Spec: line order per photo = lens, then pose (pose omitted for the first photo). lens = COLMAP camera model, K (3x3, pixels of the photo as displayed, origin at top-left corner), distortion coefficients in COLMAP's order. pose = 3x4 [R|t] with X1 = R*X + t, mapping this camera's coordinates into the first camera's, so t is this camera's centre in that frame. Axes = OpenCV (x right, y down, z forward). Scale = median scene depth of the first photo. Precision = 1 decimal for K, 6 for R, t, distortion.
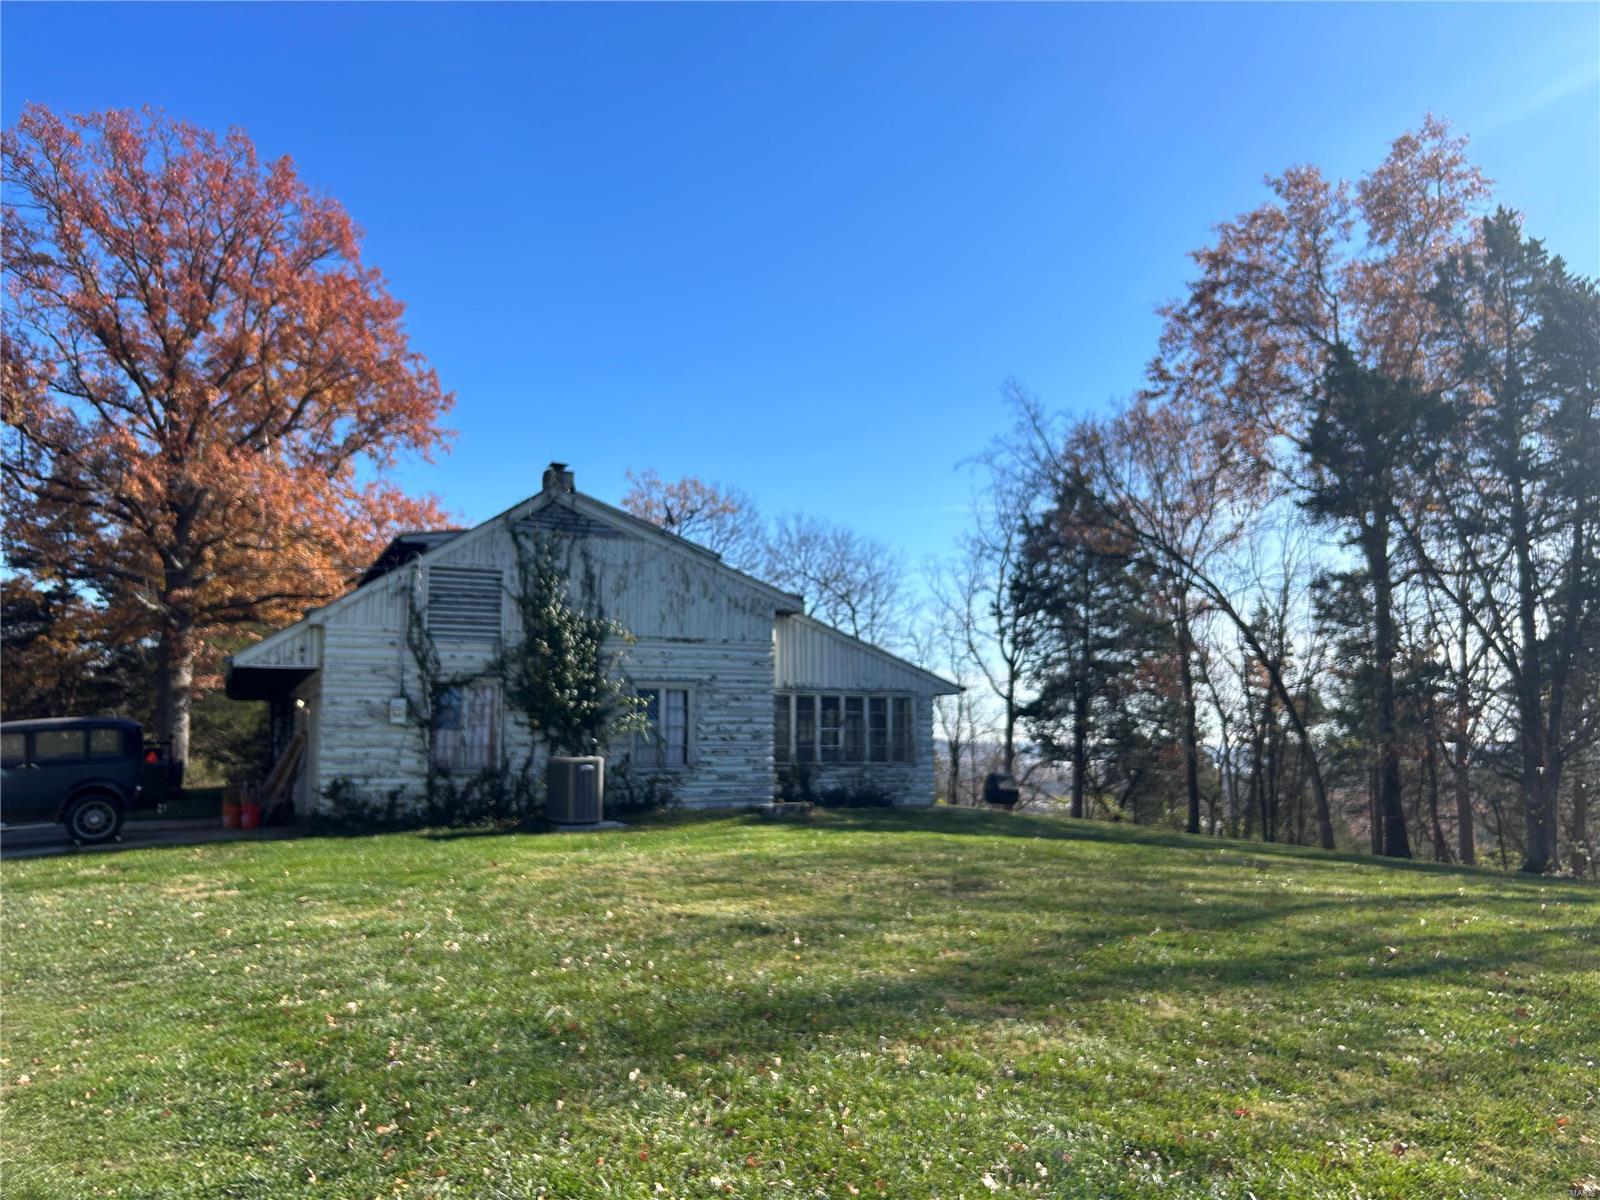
lens RADIAL K [[1194.5, 0, 795.0], [0, 1194.5, 606.9], [0, 0, 1]] dist [0.045236, 0.001306]
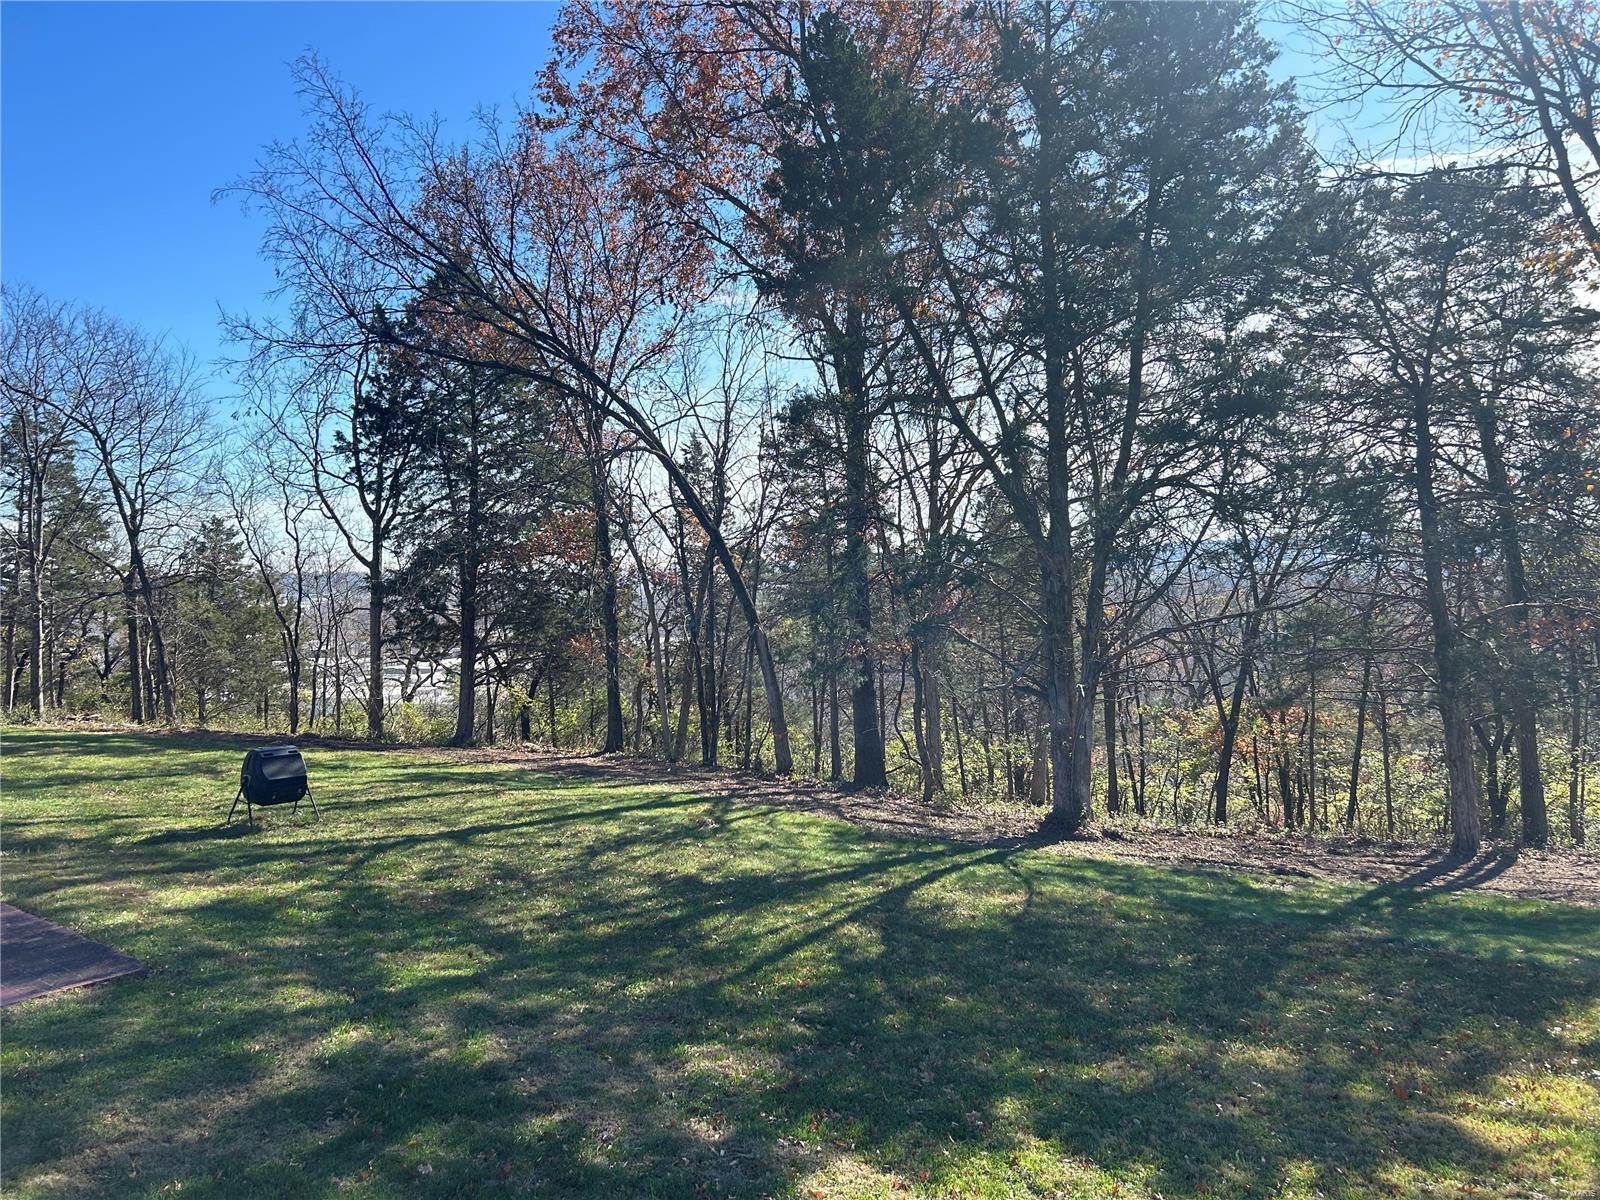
lens RADIAL K [[1194.5, 0, 800.7], [0, 1194.5, 605.2], [0, 0, 1]] dist [0.045236, 0.001306]
pose [[0.893502, -0.053918, 0.445811, 0.101911], [-0.010025, 0.990123, 0.139842, -0.005187], [-0.448948, -0.129418, 0.884136, 0.284432]]
